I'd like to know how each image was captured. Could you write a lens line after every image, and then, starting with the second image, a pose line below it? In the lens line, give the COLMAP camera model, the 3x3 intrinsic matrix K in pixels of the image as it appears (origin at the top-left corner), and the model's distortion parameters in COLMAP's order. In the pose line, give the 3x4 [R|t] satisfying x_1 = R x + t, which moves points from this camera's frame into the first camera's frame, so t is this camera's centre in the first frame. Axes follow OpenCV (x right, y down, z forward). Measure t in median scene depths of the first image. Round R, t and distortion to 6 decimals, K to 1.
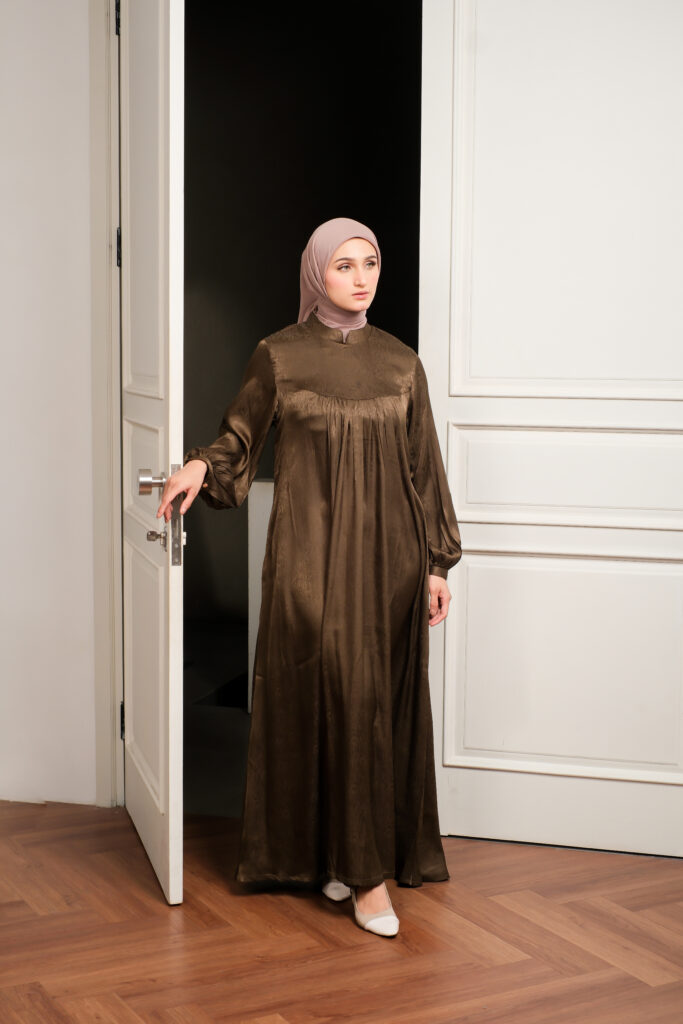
lens RADIAL K [[1567.7, 0, 349.1], [0, 1567.7, 513.4], [0, 0, 1]] dist [-0.023551, -0.070262]
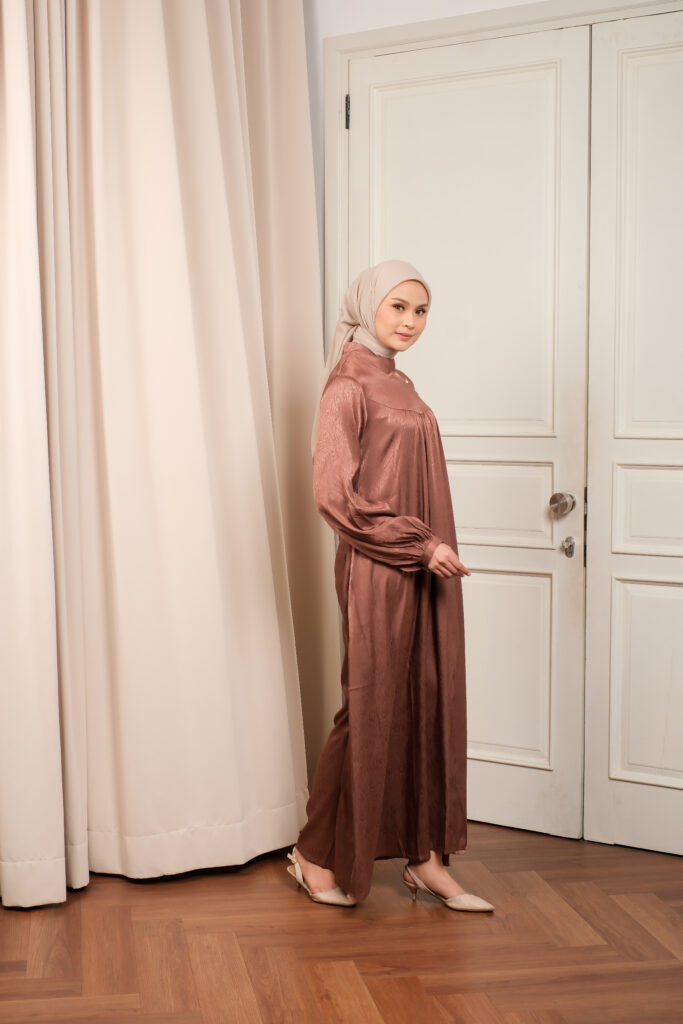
lens RADIAL K [[1567.7, 0, 349.1], [0, 1567.7, 513.4], [0, 0, 1]] dist [-0.023551, -0.070262]
pose [[0.946417, 0.014037, -0.322641, 0.302016], [-0.025081, 0.999232, -0.030096, 0.018885], [0.321971, 0.036575, 0.946043, -0.113583]]
